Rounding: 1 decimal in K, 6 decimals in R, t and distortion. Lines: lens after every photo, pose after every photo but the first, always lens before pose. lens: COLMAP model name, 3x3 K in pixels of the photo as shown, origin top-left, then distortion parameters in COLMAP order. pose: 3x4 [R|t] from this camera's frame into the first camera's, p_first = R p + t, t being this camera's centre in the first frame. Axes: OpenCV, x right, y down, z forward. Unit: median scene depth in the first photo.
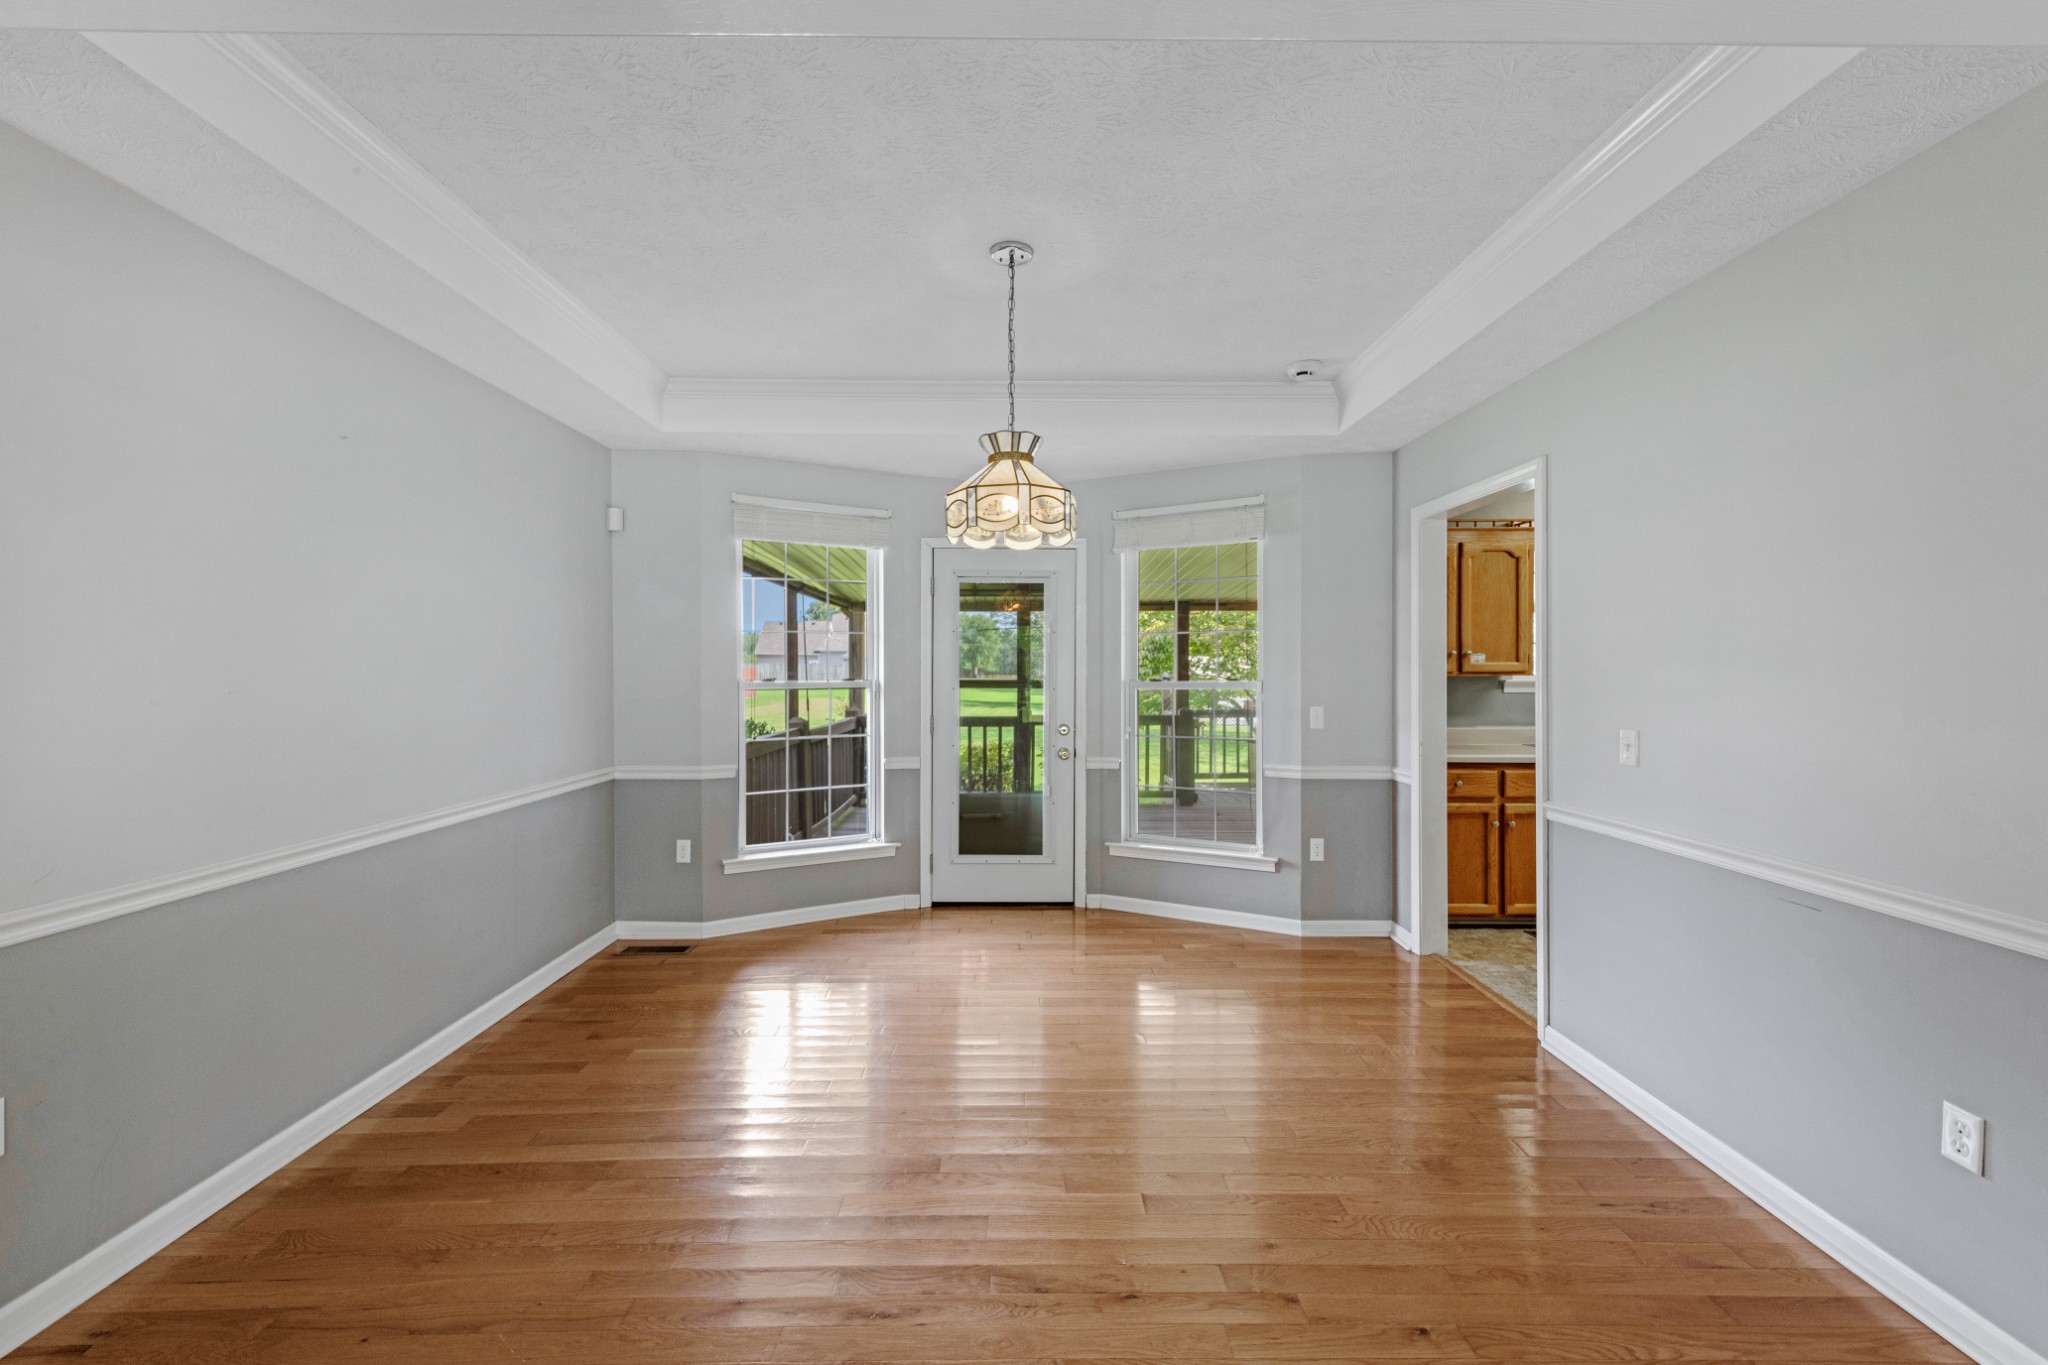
lens RADIAL K [[808.5, 0, 1033.6], [0, 808.5, 666.4], [0, 0, 1]] dist [0.003092, 0.000245]
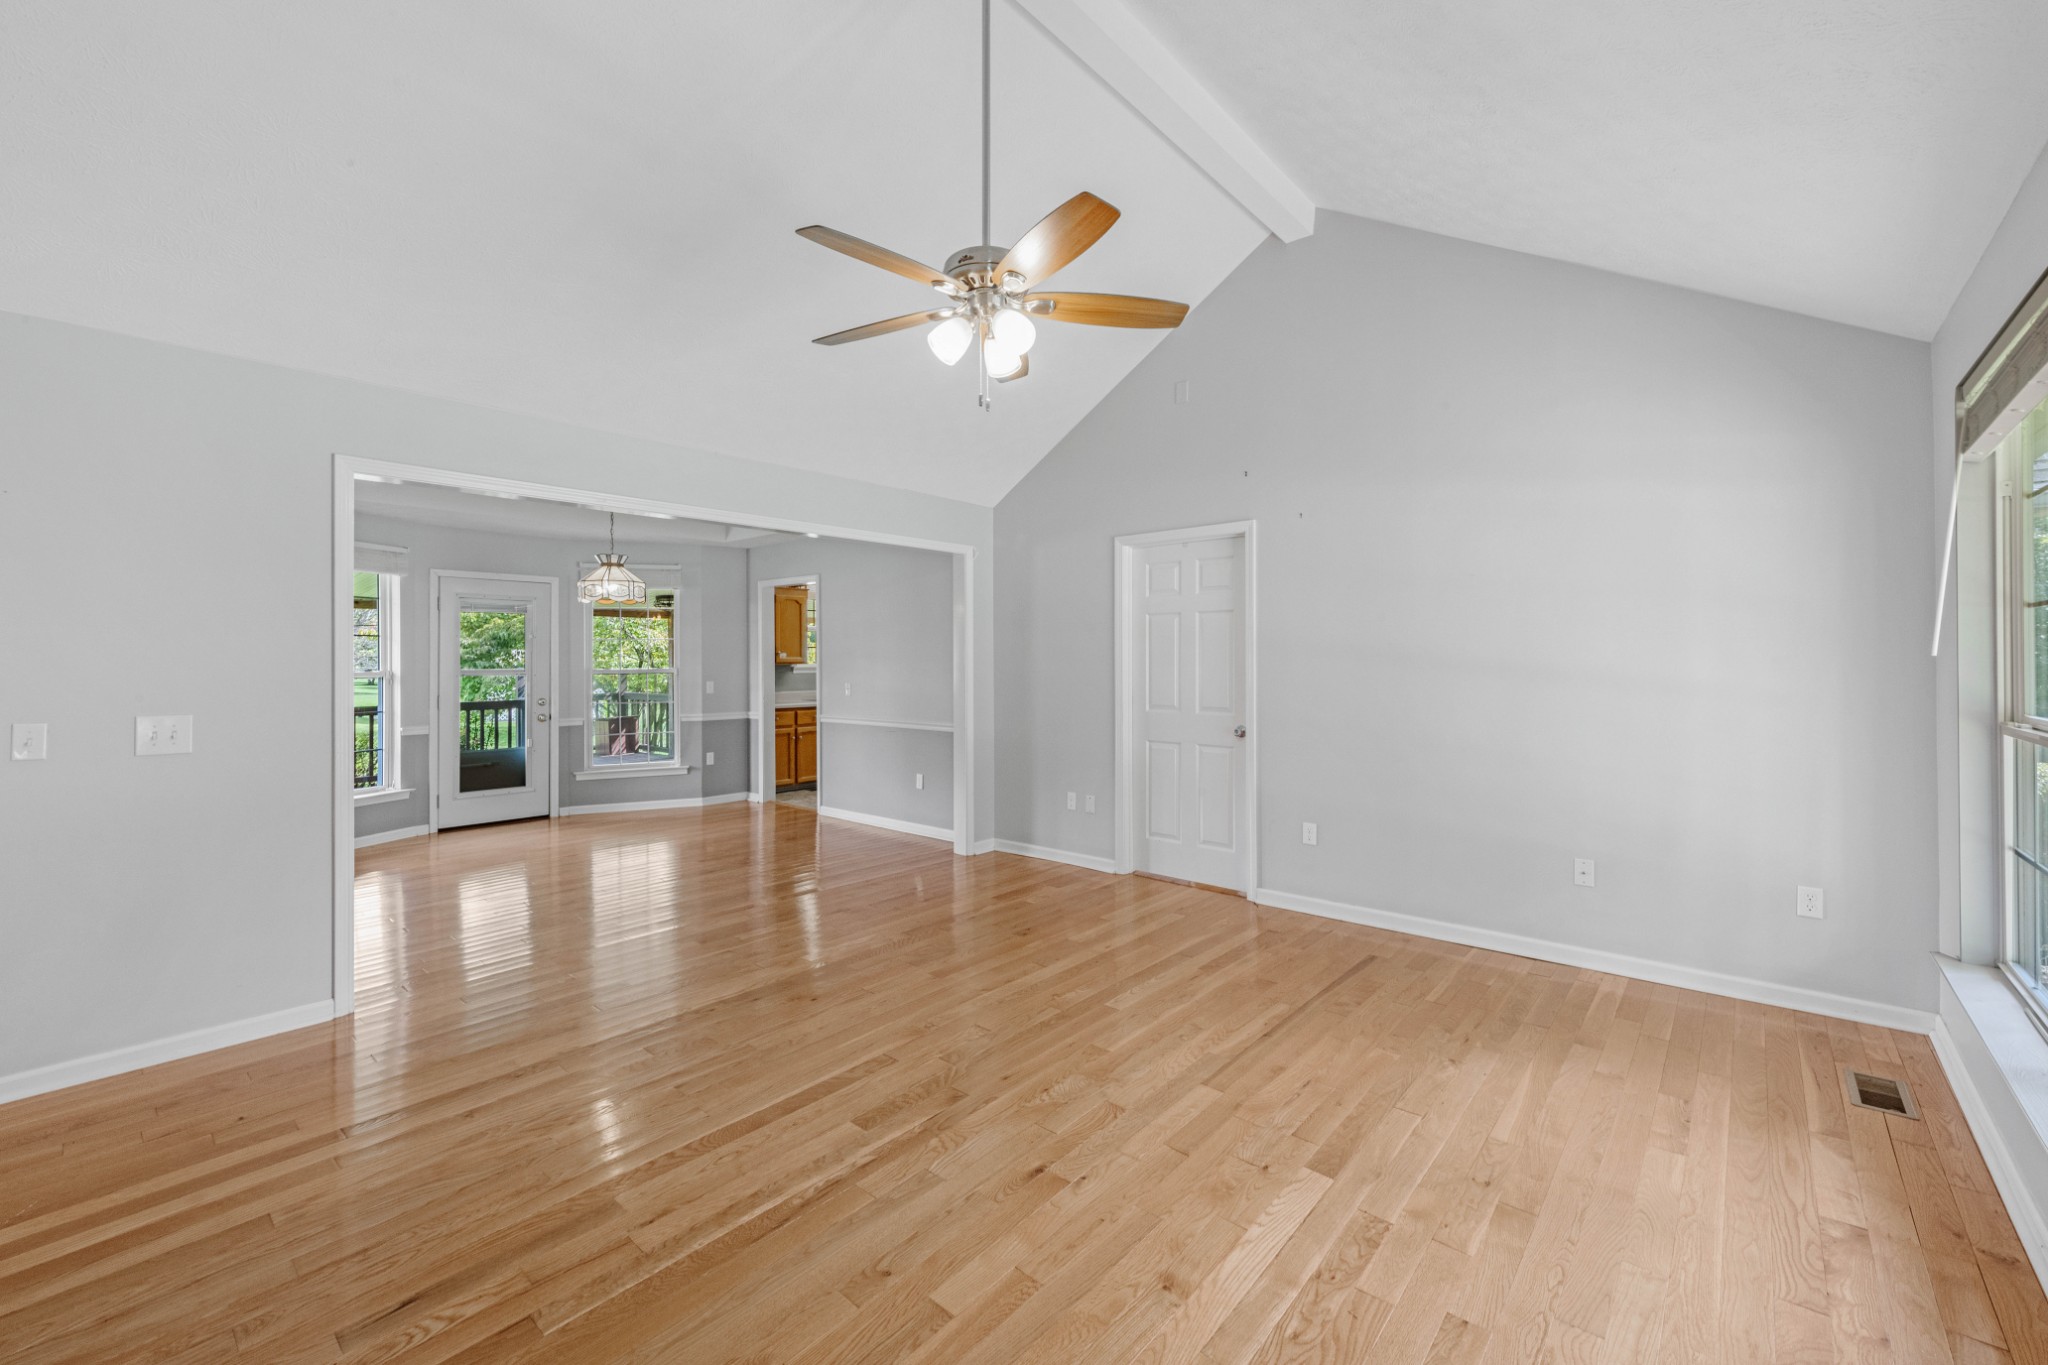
lens RADIAL K [[808.5, 0, 1033.6], [0, 808.5, 666.4], [0, 0, 1]] dist [0.003092, 0.000245]
pose [[0.650205, -0.008859, 0.759707, -0.565214], [0.000766, 0.999939, 0.011004, -0.005163], [-0.759758, -0.006573, 0.650172, -0.757400]]
